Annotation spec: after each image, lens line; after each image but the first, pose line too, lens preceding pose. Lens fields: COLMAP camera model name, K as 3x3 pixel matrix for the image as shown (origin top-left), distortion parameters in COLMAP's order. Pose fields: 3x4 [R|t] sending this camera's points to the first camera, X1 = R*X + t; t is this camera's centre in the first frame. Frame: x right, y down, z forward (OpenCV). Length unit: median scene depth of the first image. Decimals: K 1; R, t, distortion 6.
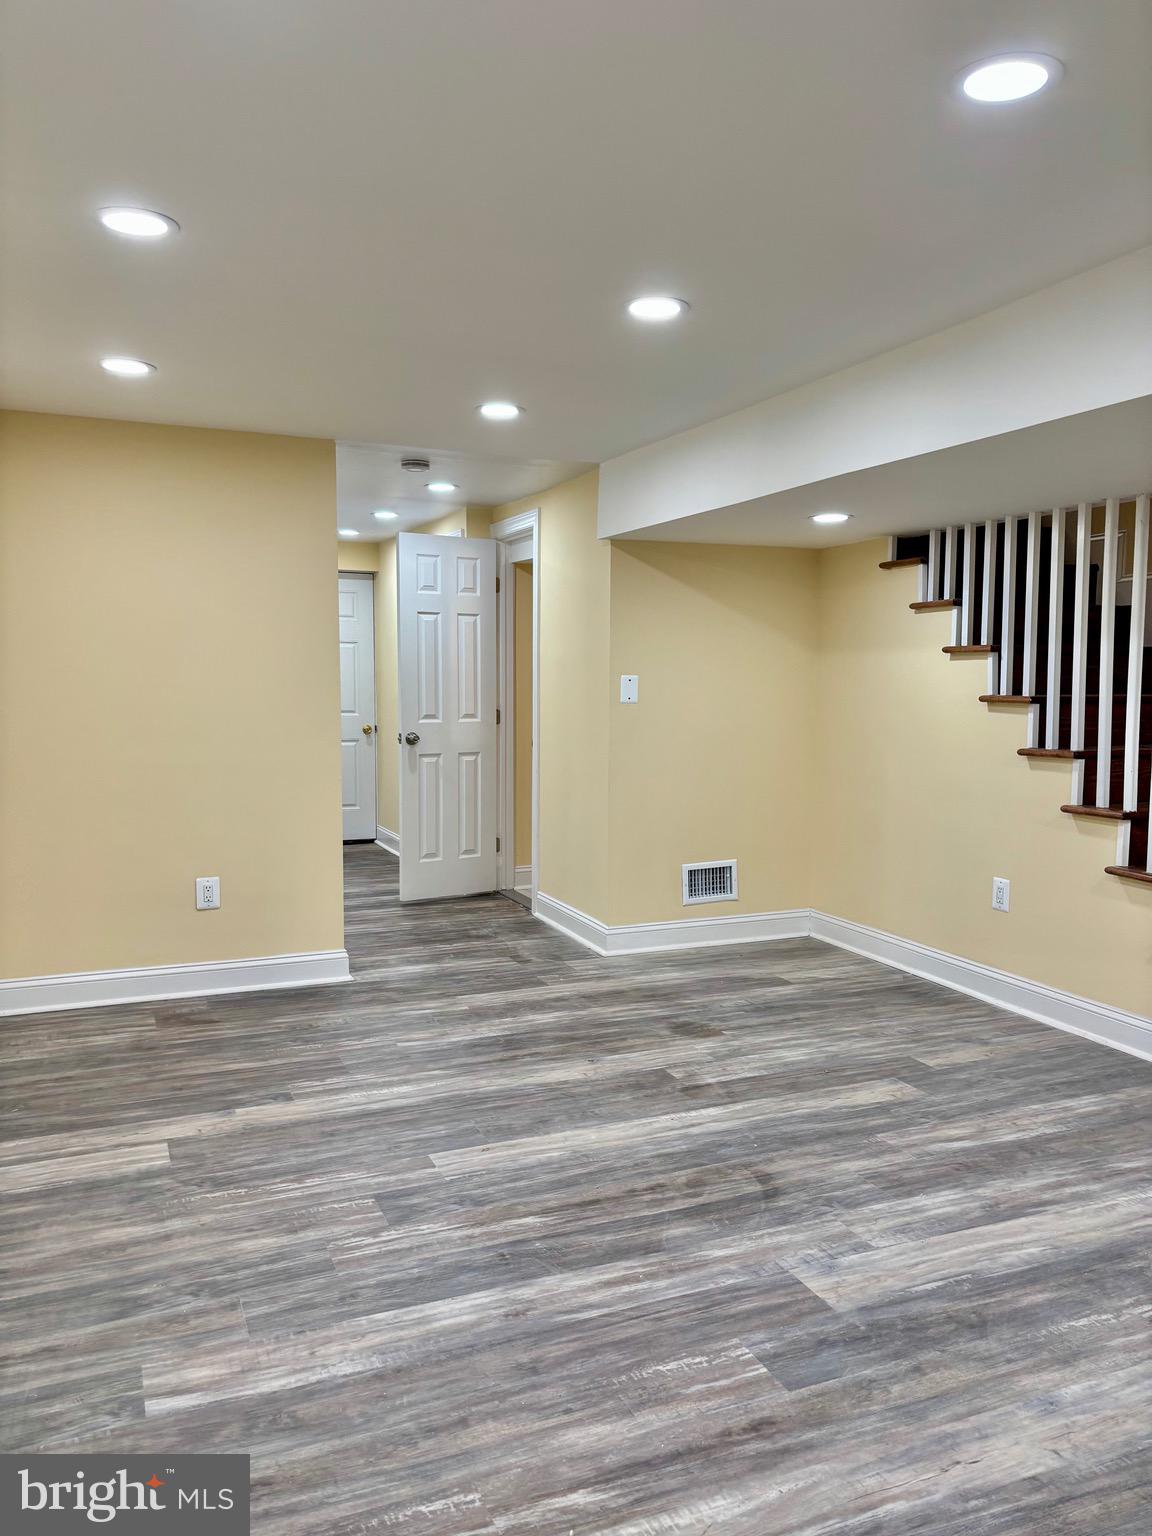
lens RADIAL K [[1152.4, 0, 576.0], [0, 1152.4, 768.0], [0, 0, 1]] dist [0.067360, -0.075886]
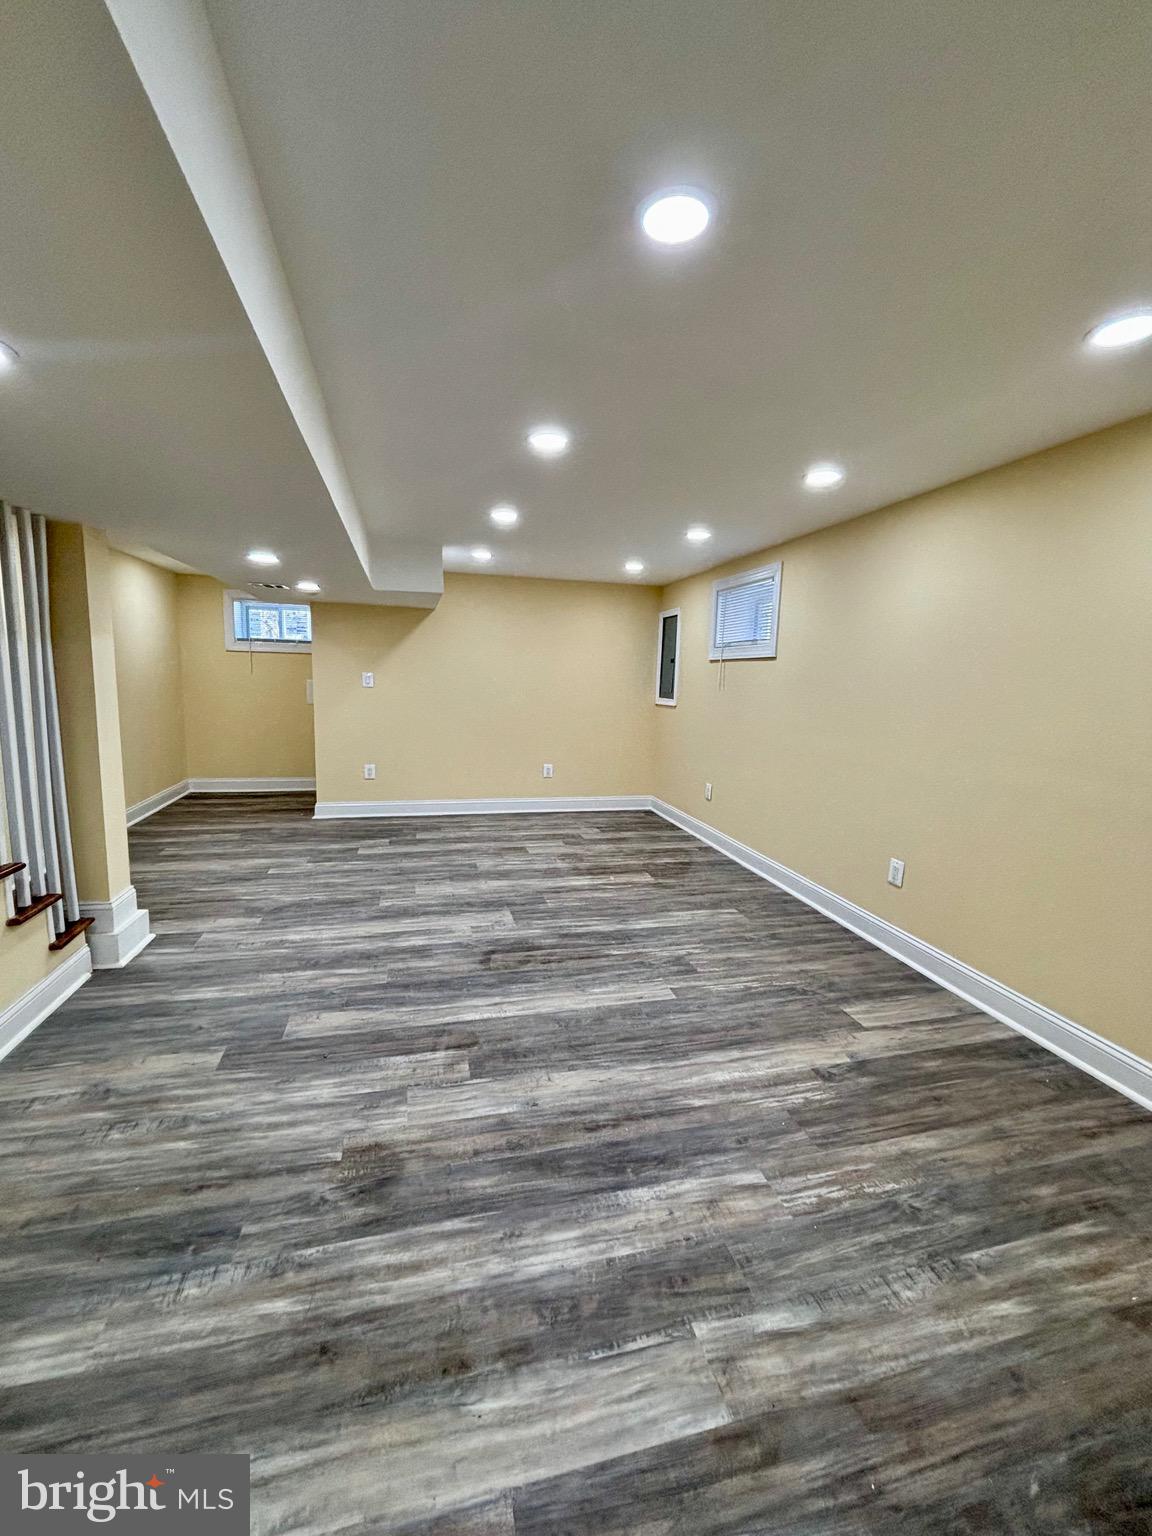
lens RADIAL K [[626.5, 0, 576.0], [0, 626.5, 768.0], [0, 0, 1]] dist [-0.006134, 0.001655]
pose [[-0.988799, -0.050483, 0.140459, -0.091317], [-0.017425, 0.973674, 0.227279, -0.150932], [-0.148235, 0.222285, -0.963647, 1.677117]]
